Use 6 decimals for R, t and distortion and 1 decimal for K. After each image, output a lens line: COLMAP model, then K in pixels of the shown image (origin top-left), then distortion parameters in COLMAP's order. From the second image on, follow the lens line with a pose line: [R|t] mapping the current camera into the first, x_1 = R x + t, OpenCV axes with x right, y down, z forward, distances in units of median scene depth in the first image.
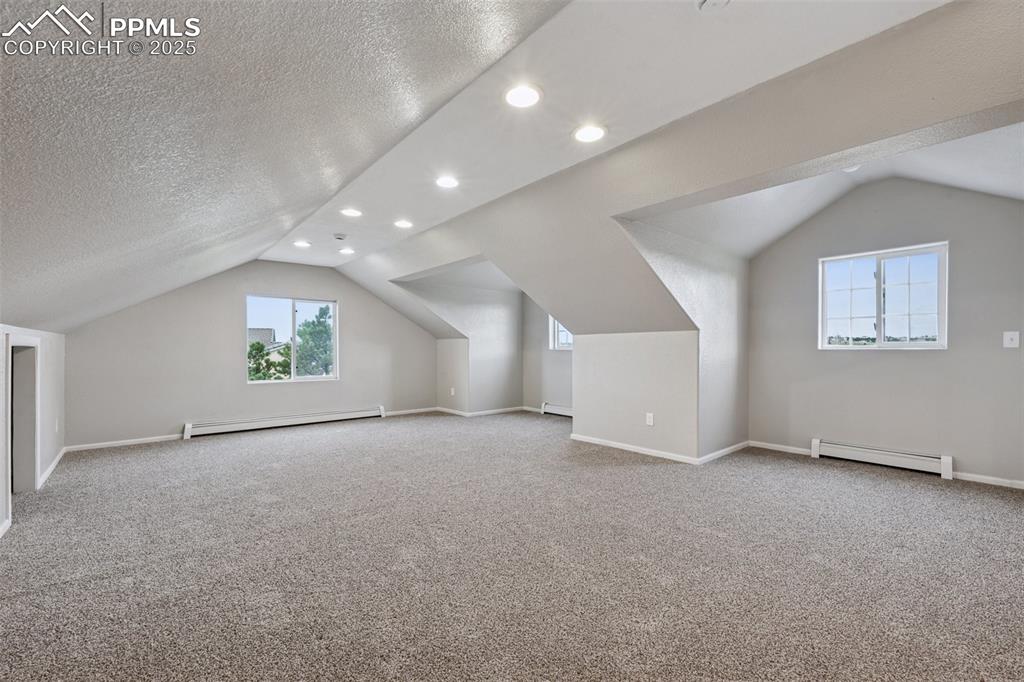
lens RADIAL K [[421.6, 0, 513.6], [0, 421.6, 348.4], [0, 0, 1]] dist [0.001741, 0.000588]
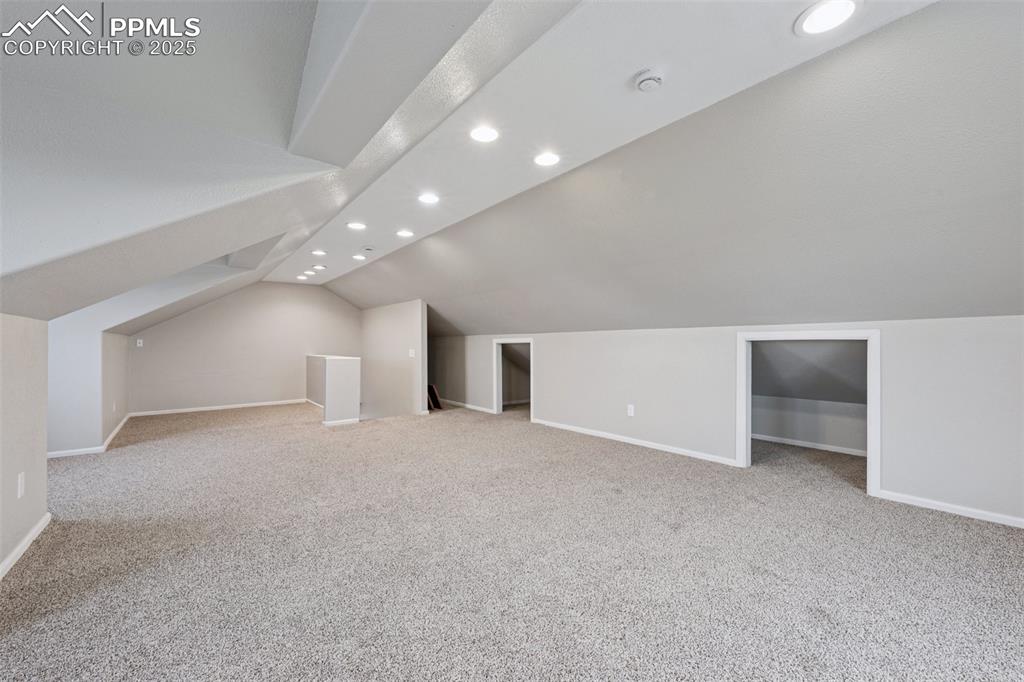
lens RADIAL K [[421.6, 0, 510.5], [0, 421.6, 338.5], [0, 0, 1]] dist [0.001741, 0.000588]
pose [[0.998599, -0.012073, -0.051521, 0.130180], [0.011218, 0.999795, -0.016858, -0.000239], [0.051714, 0.016256, 0.998530, -0.148098]]
